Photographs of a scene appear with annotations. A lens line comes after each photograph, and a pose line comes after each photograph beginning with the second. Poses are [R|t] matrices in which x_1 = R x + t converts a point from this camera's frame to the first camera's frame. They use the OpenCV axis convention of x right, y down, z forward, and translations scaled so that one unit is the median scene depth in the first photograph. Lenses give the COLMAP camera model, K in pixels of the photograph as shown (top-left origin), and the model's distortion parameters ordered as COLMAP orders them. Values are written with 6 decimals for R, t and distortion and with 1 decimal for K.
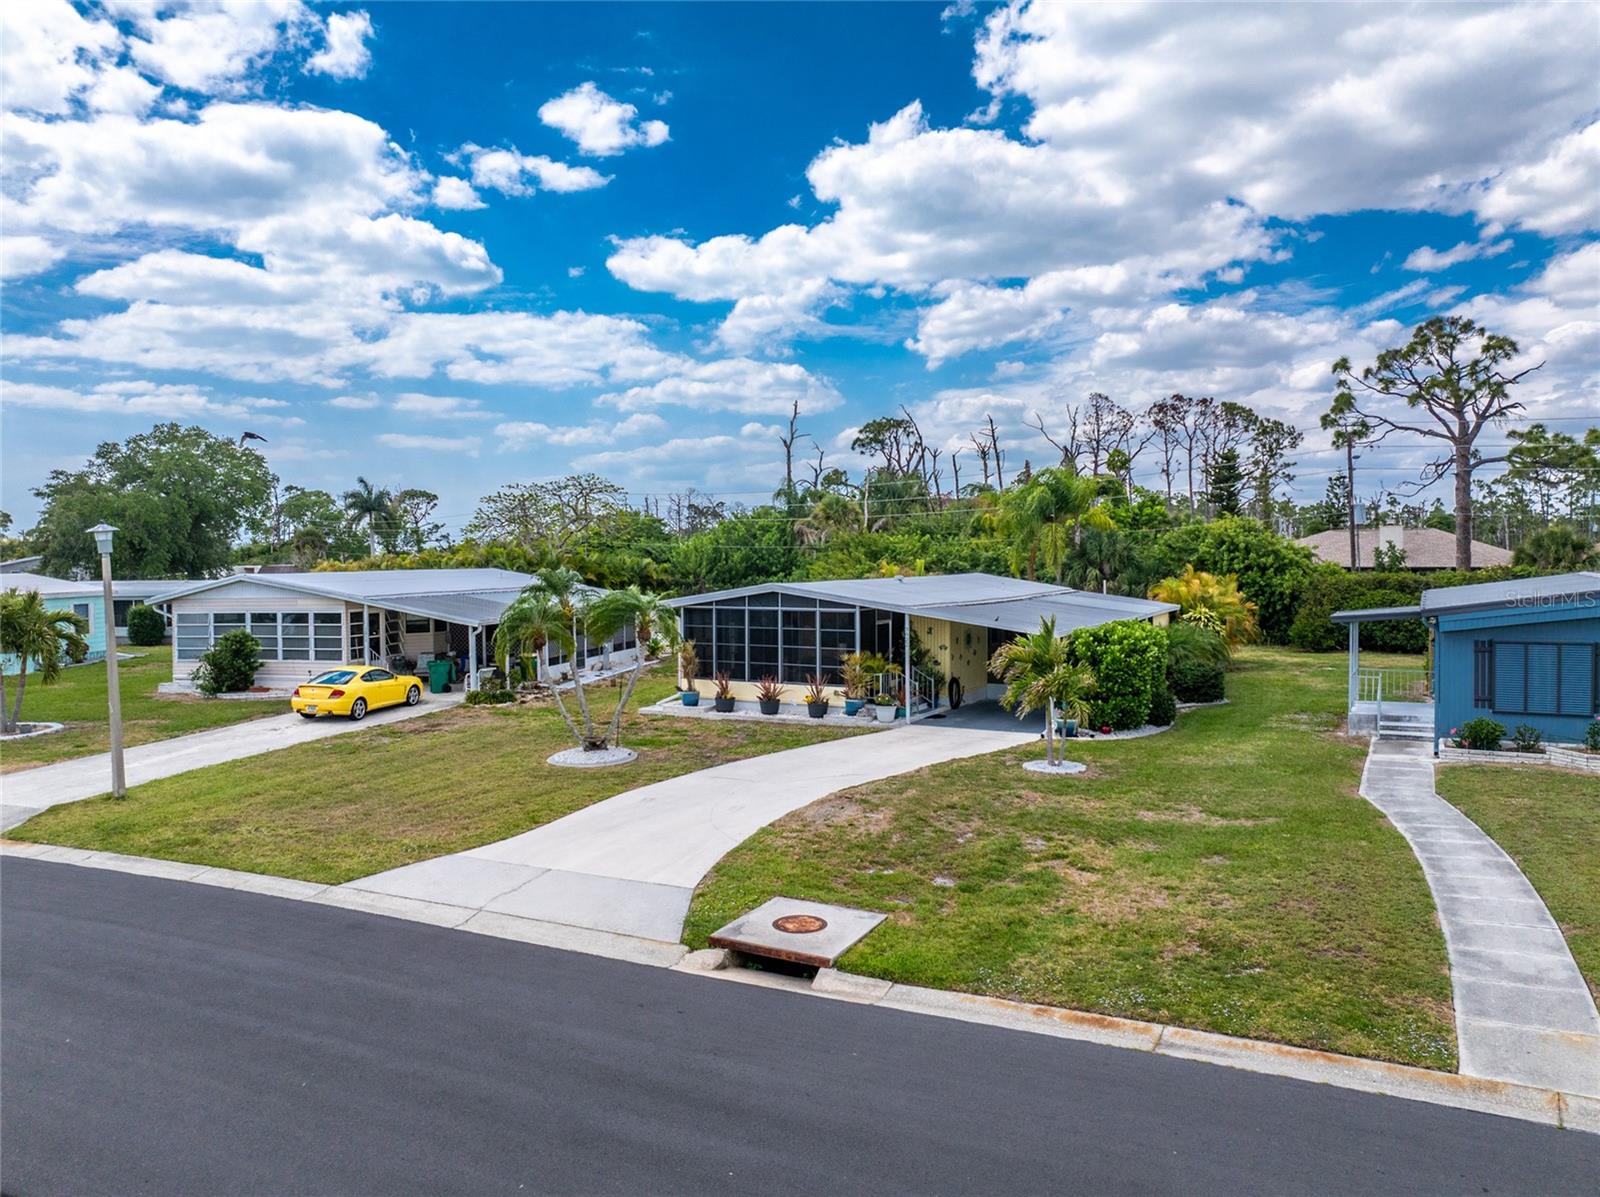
lens RADIAL K [[1133.3, 0, 802.5], [0, 1133.3, 566.0], [0, 0, 1]] dist [-0.036772, 0.000967]
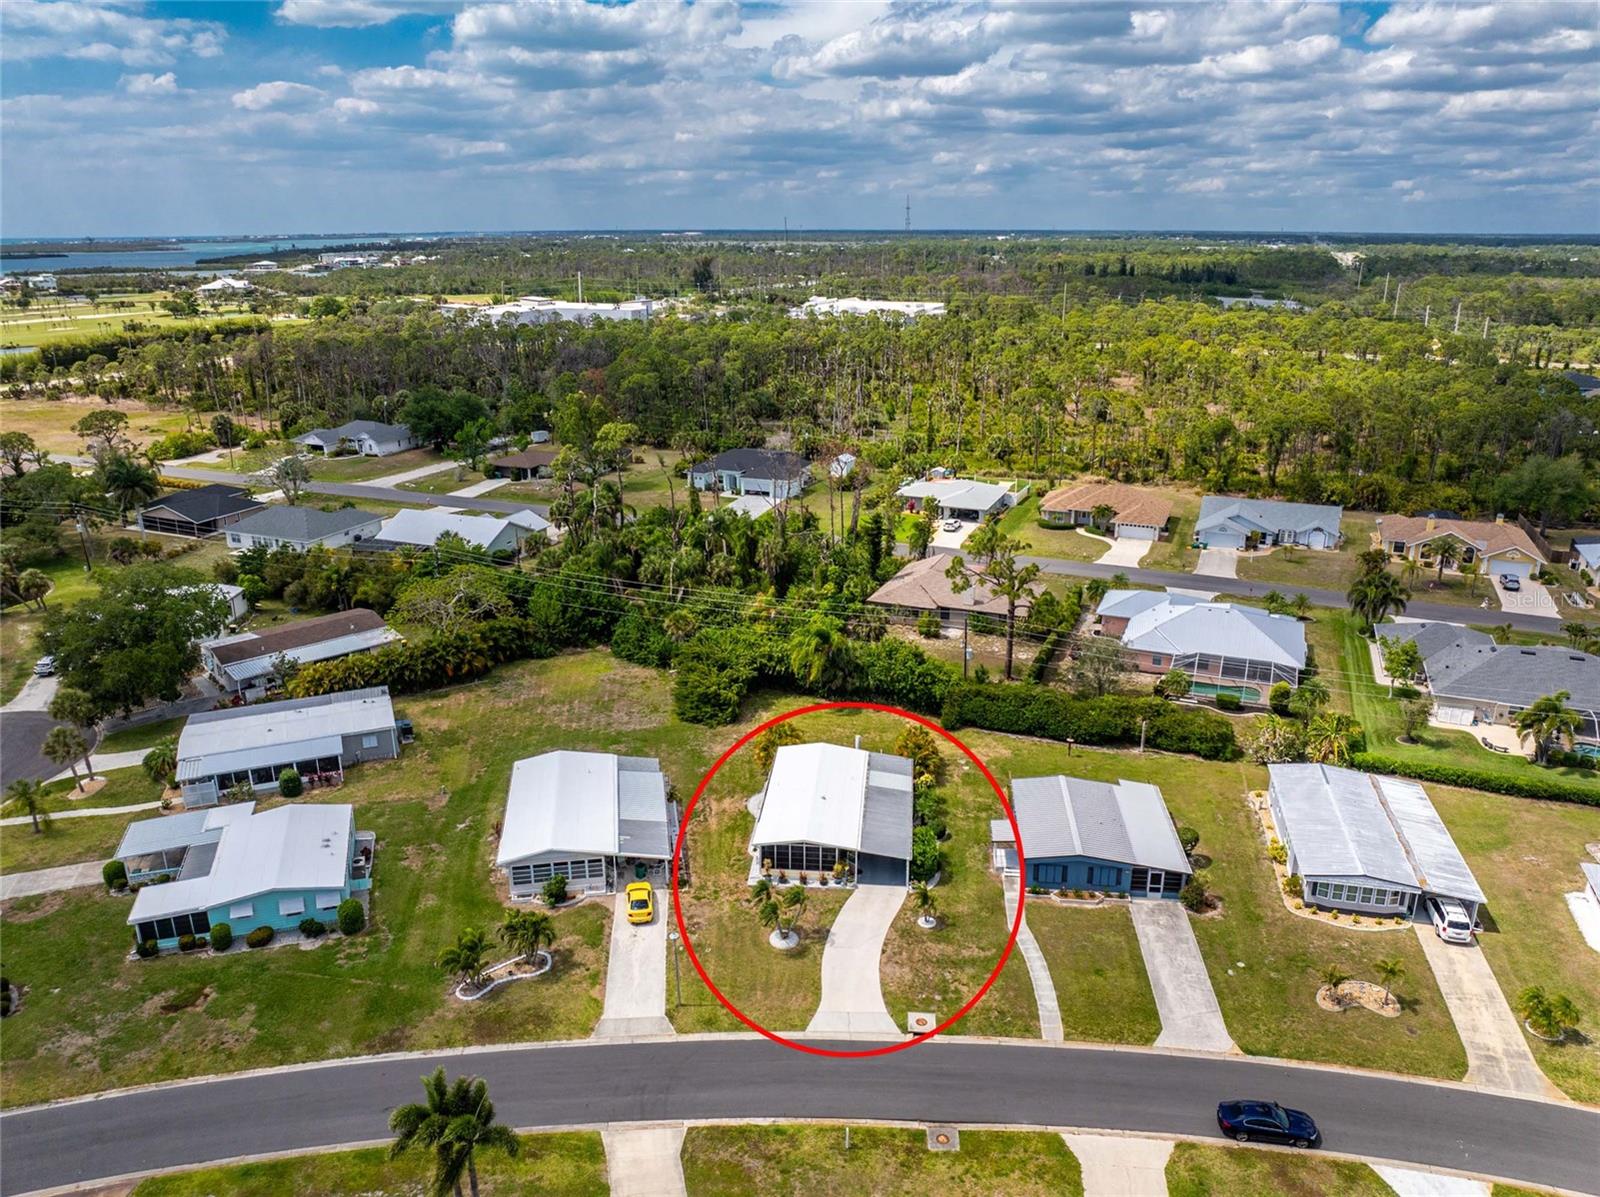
lens RADIAL K [[1125.7, 0, 806.1], [0, 1125.7, 597.1], [0, 0, 1]] dist [-0.028532, 0.002869]
pose [[0.918972, -0.117320, 0.376465, -0.977298], [-0.002589, 0.952900, 0.303275, -1.369664], [-0.394314, -0.279676, 0.875385, -1.191869]]
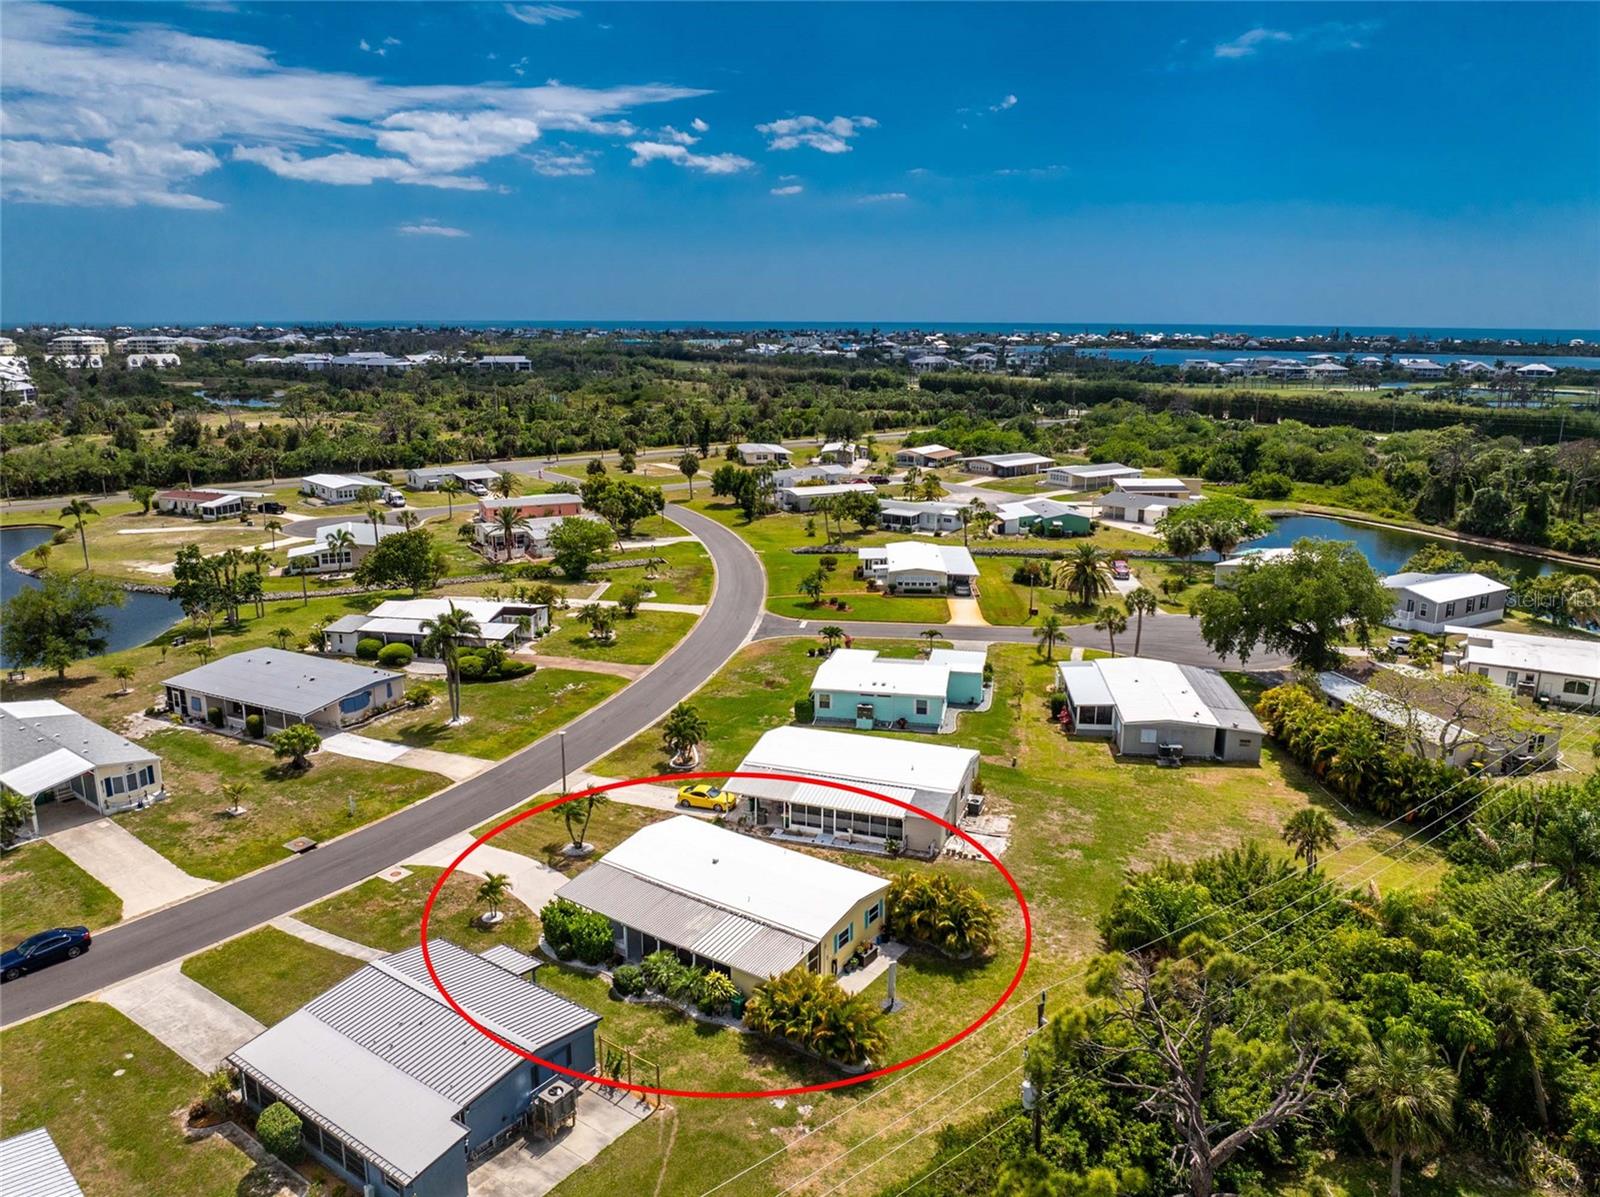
lens RADIAL K [[1137.7, 0, 805.5], [0, 1137.7, 595.0], [0, 0, 1]] dist [-0.036331, 0.009726]
pose [[-0.104763, 0.239403, -0.965252, 2.155267], [-0.011191, 0.970247, 0.241857, -1.055073], [0.994434, 0.036140, -0.098966, 1.593674]]
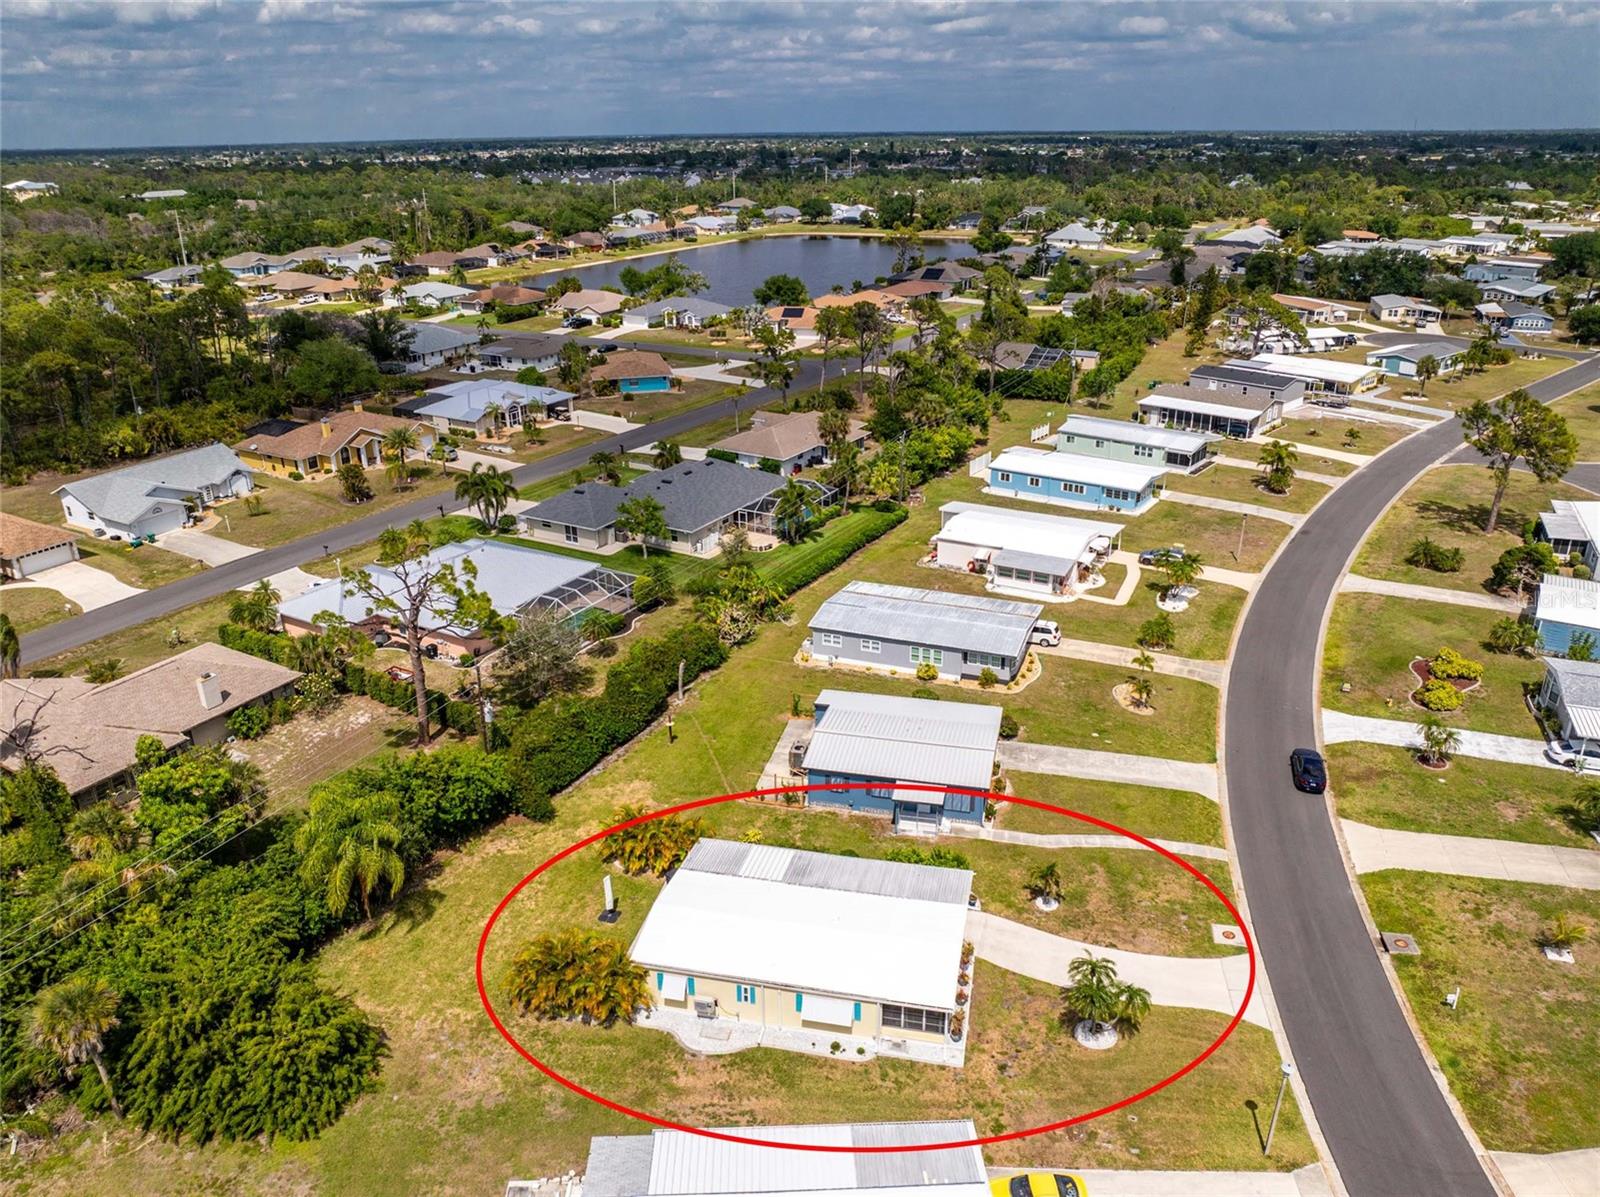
lens RADIAL K [[1125.7, 0, 806.1], [0, 1125.7, 597.1], [0, 0, 1]] dist [-0.028532, 0.002869]
pose [[-0.274259, -0.357963, 0.892549, -1.415211], [0.015909, 0.926322, 0.376397, -1.225940], [-0.961524, 0.117430, -0.248357, 1.674147]]
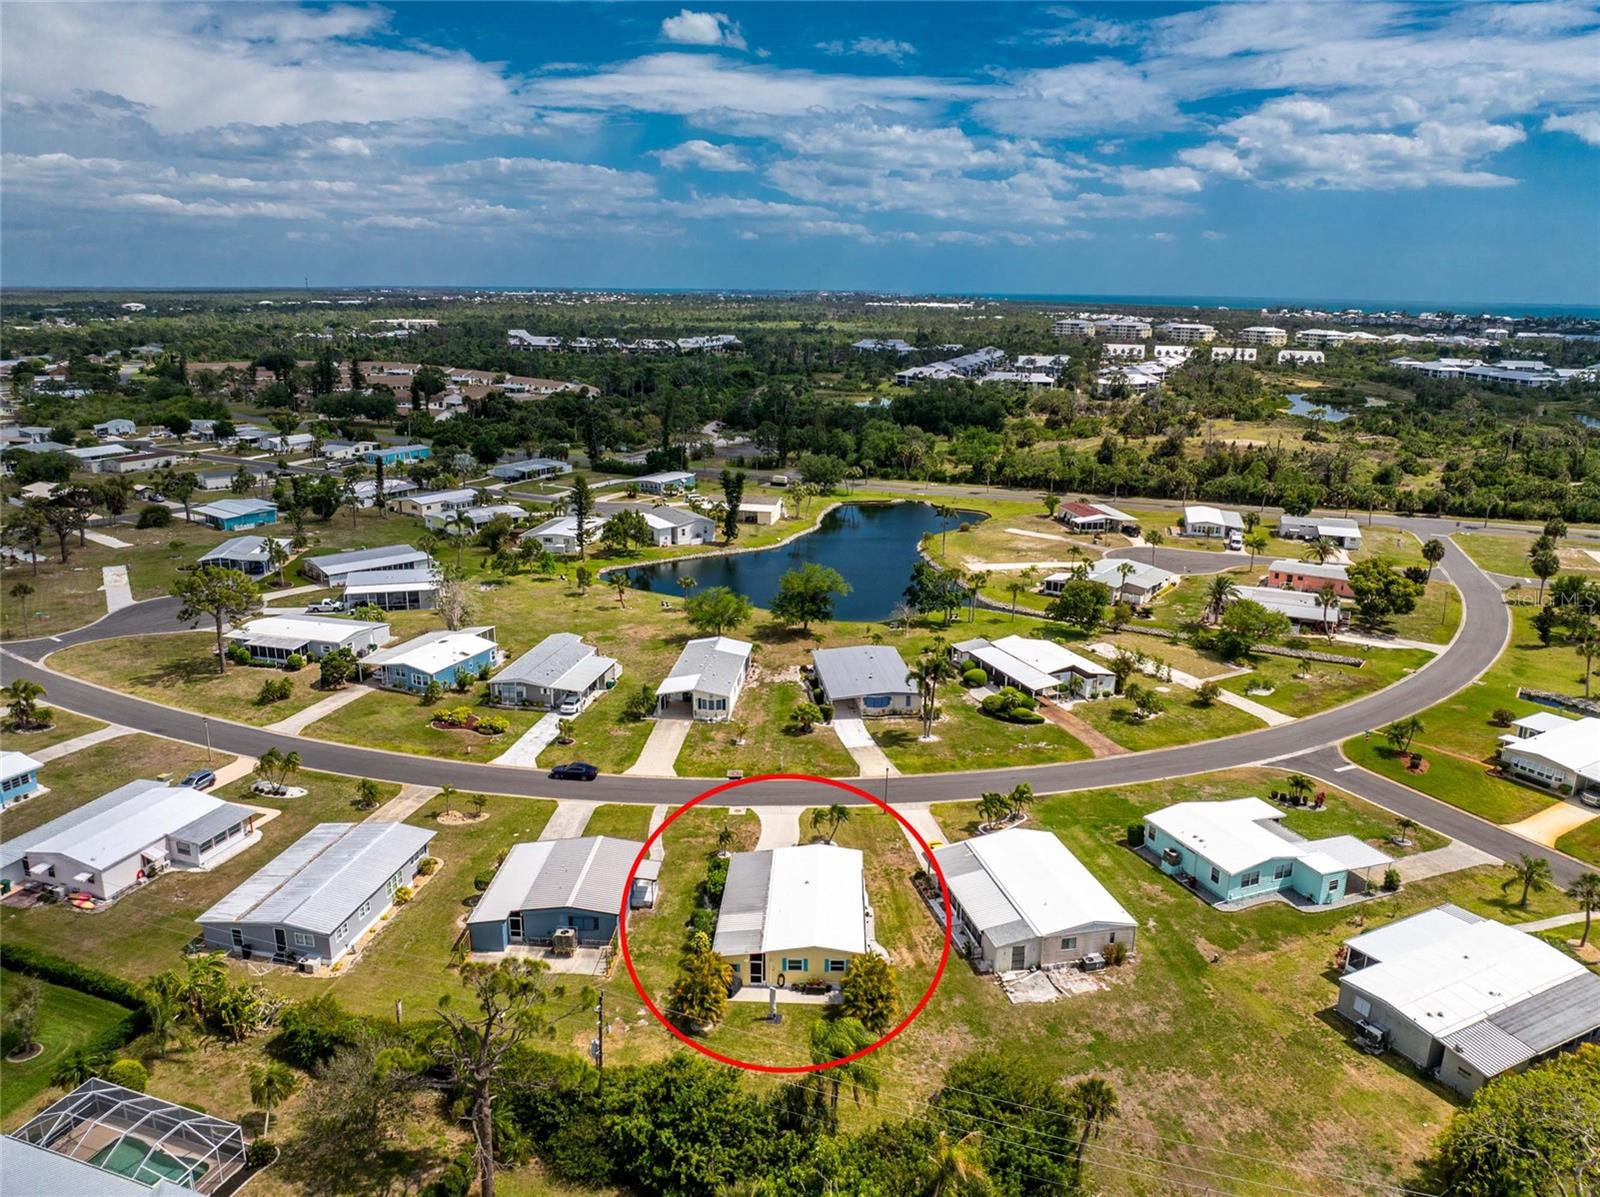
lens RADIAL K [[1125.7, 0, 806.1], [0, 1125.7, 597.1], [0, 0, 1]] dist [-0.028532, 0.002869]
pose [[-0.895103, 0.116524, -0.430363, 1.361735], [-0.005403, 0.962339, 0.271797, -1.604391], [0.445826, 0.245612, -0.860764, 3.720540]]
